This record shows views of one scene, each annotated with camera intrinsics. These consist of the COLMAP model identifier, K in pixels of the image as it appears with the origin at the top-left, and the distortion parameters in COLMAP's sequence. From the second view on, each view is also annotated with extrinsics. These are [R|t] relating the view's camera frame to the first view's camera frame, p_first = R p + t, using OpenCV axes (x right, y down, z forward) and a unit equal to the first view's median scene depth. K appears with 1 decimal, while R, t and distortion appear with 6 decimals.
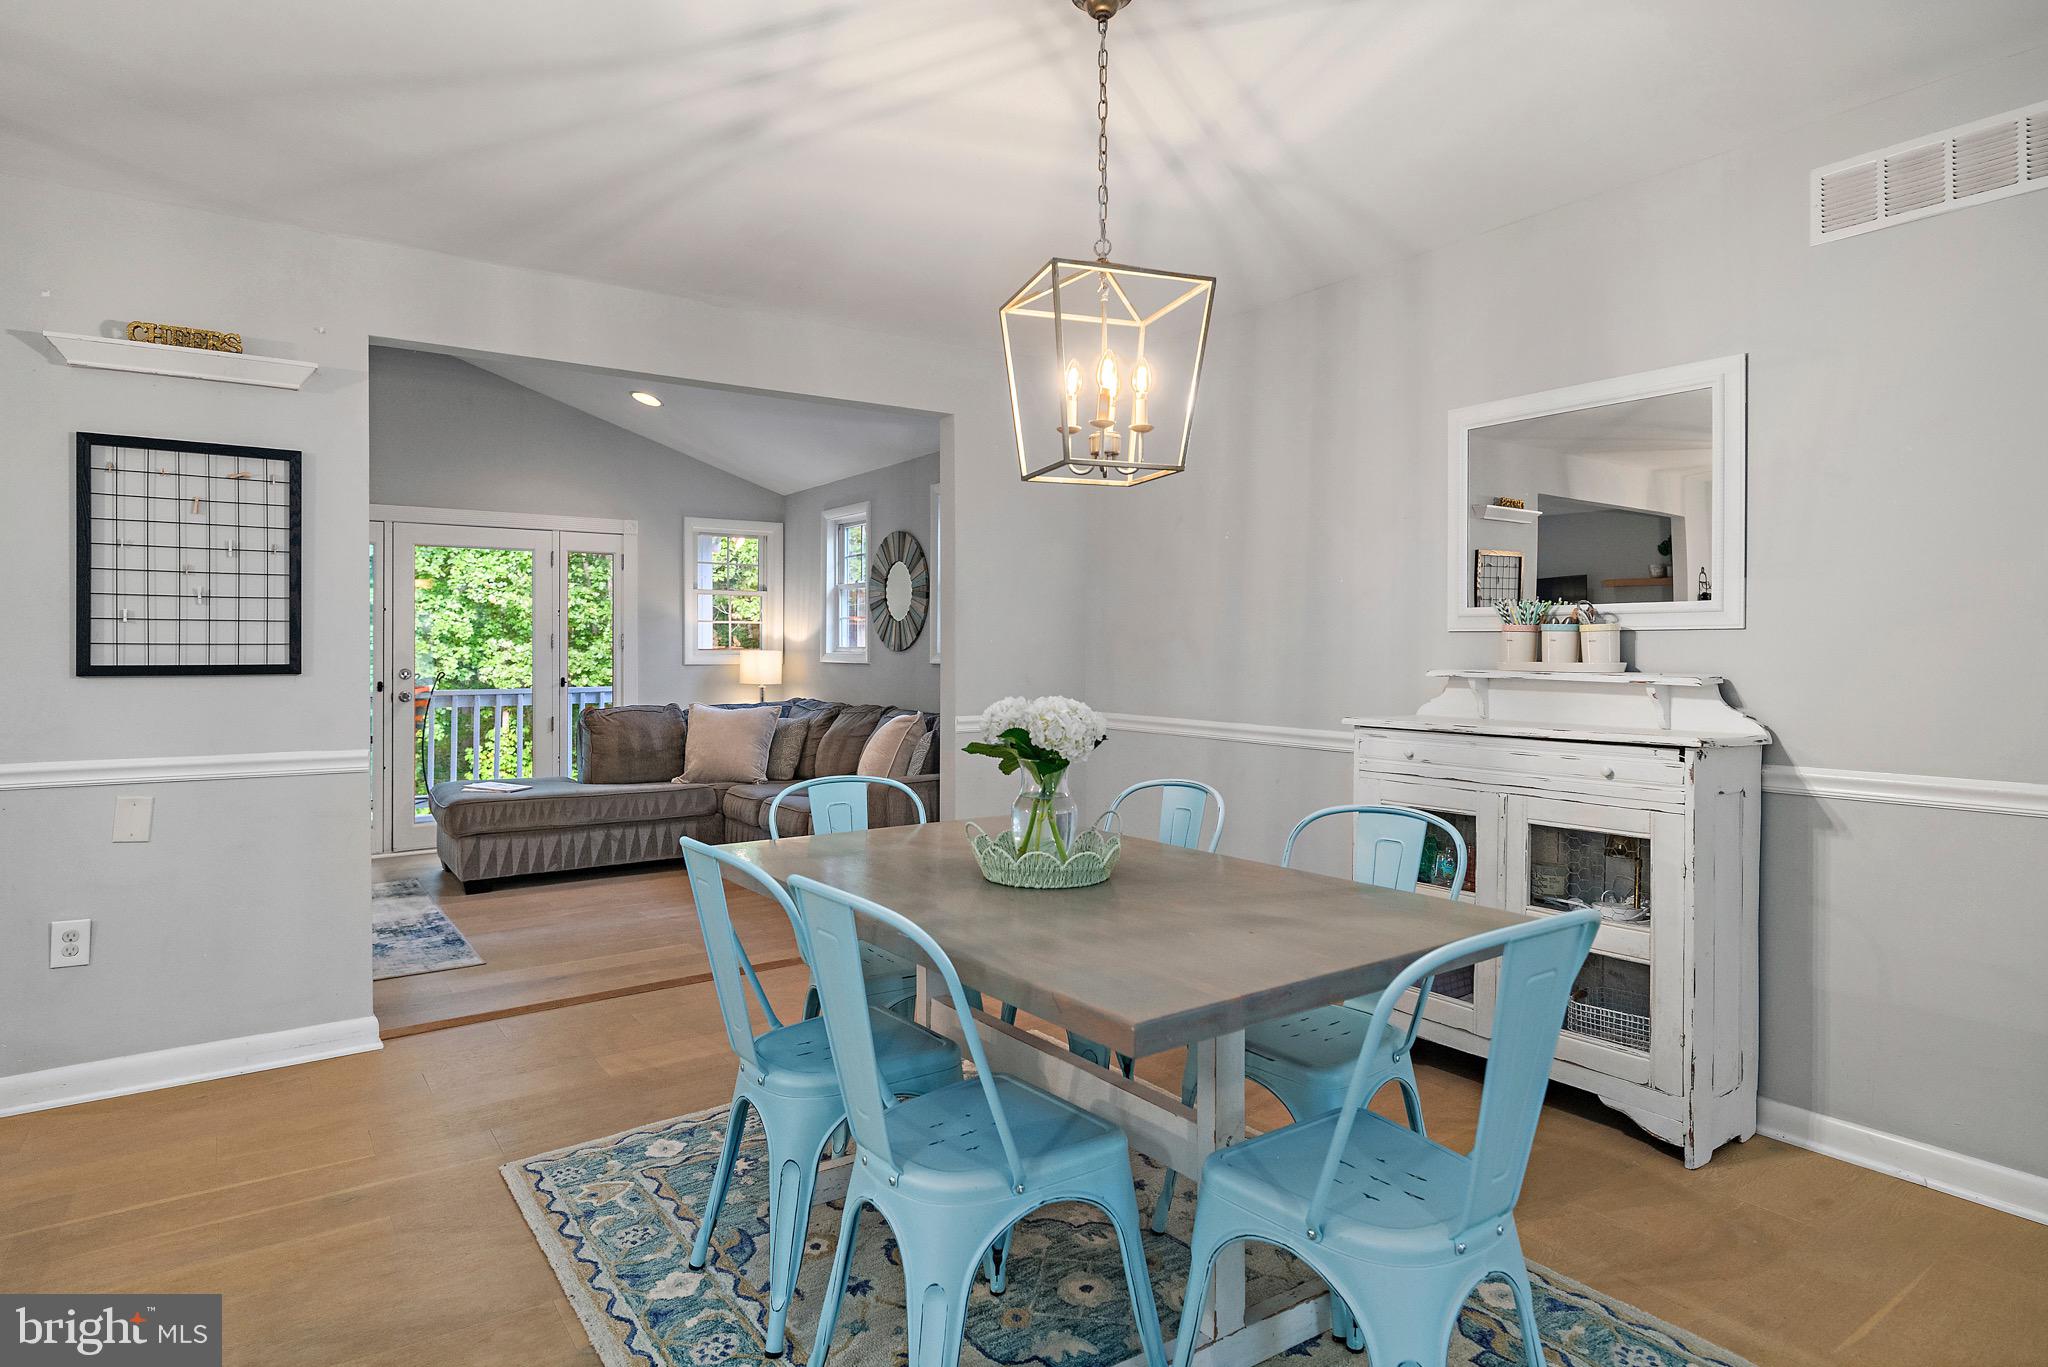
lens RADIAL K [[1113.8, 0, 1030.1], [0, 1113.8, 650.4], [0, 0, 1]] dist [0.002481, 0.000159]
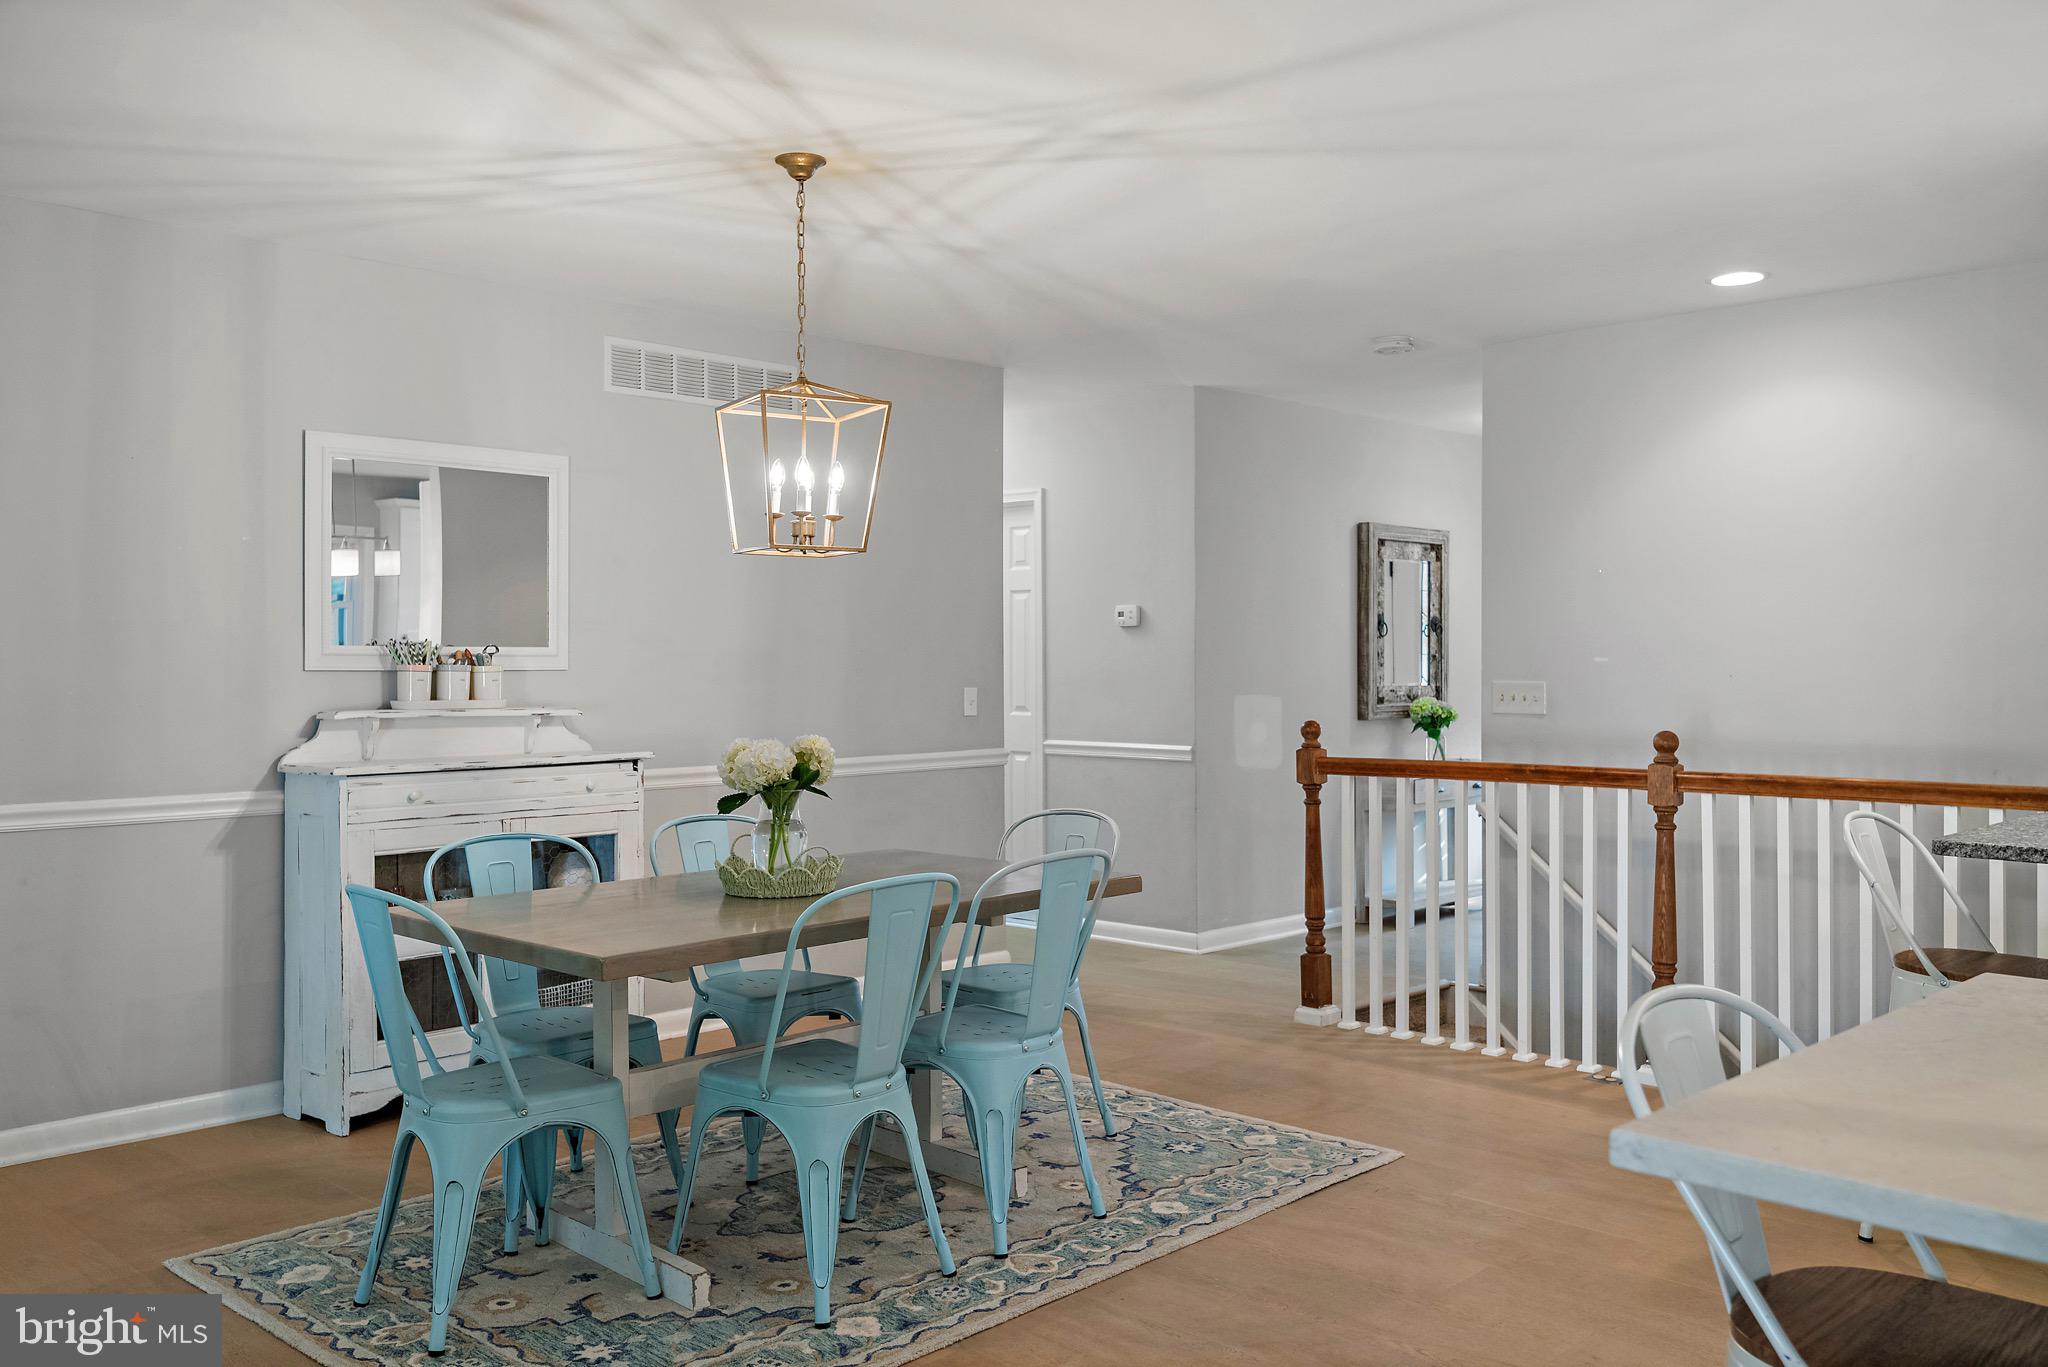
lens RADIAL K [[1692.0, 0, 1029.5], [0, 1692.0, 663.8], [0, 0, 1]] dist [0.013547, 0.009248]
pose [[-0.182637, -0.001300, 0.983180, -0.683951], [0.003931, 0.999990, 0.002053, -0.014202], [-0.983173, 0.004240, -0.182630, 0.412519]]
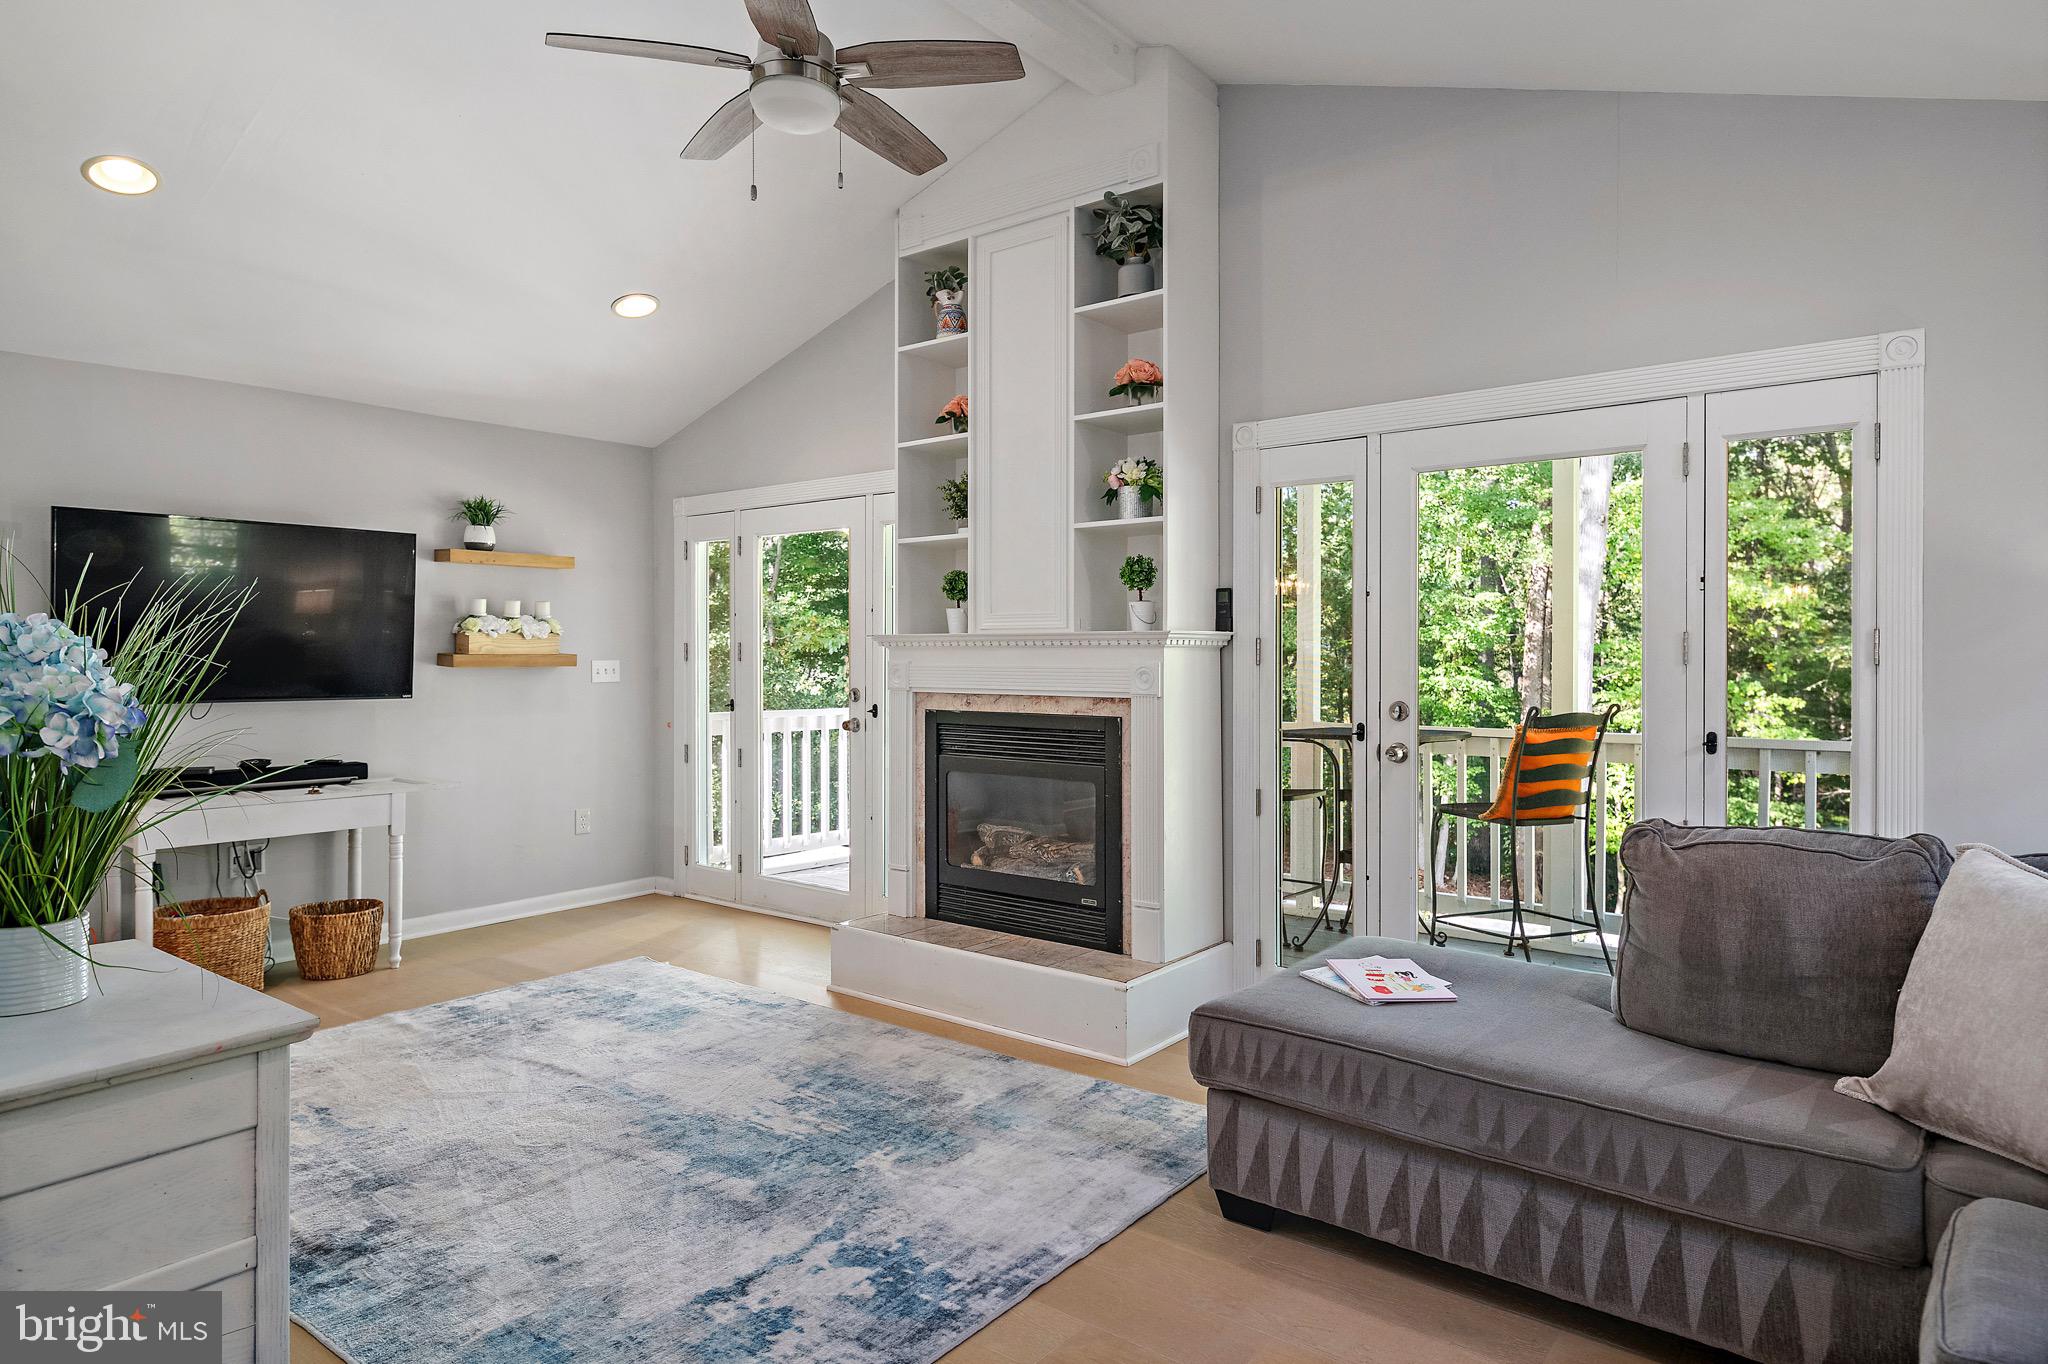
lens RADIAL K [[1180.8, 0, 1031.8], [0, 1180.8, 661.0], [0, 0, 1]] dist [0.005052, -0.001808]
pose [[0.290733, 0.006310, -0.956784, -0.071668], [0.002094, 0.999972, 0.007231, -0.008979], [0.956802, -0.004106, 0.290711, 0.774136]]
